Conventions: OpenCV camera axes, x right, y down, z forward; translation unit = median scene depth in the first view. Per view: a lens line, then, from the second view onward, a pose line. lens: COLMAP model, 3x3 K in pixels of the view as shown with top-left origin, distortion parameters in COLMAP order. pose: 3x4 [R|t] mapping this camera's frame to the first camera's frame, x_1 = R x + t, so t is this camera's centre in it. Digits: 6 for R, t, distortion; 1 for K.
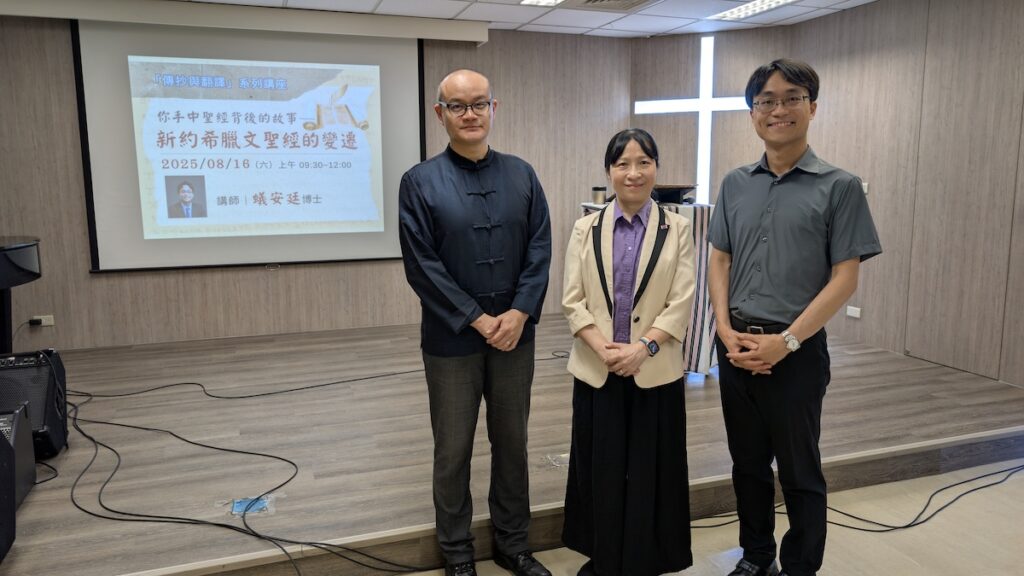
lens RADIAL K [[738.6, 0, 519.5], [0, 738.6, 283.4], [0, 0, 1]] dist [0.002837, -0.002896]
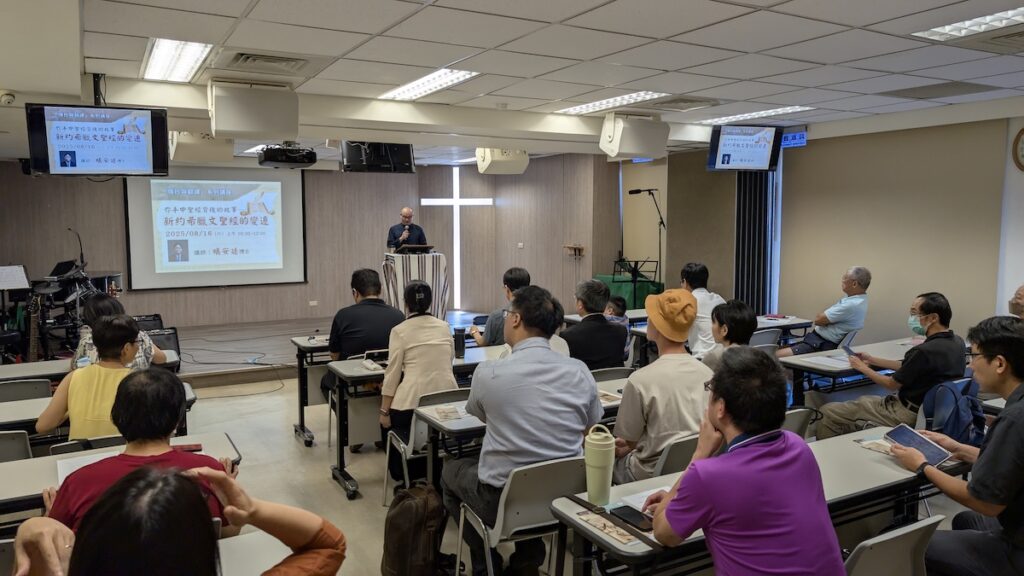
lens RADIAL K [[738.6, 0, 519.5], [0, 738.6, 283.4], [0, 0, 1]] dist [0.002837, -0.002896]
pose [[0.982495, -0.011454, 0.185938, 0.059610], [0.022655, 0.998046, -0.058228, 0.095086], [-0.184908, 0.061421, 0.980835, -0.997837]]
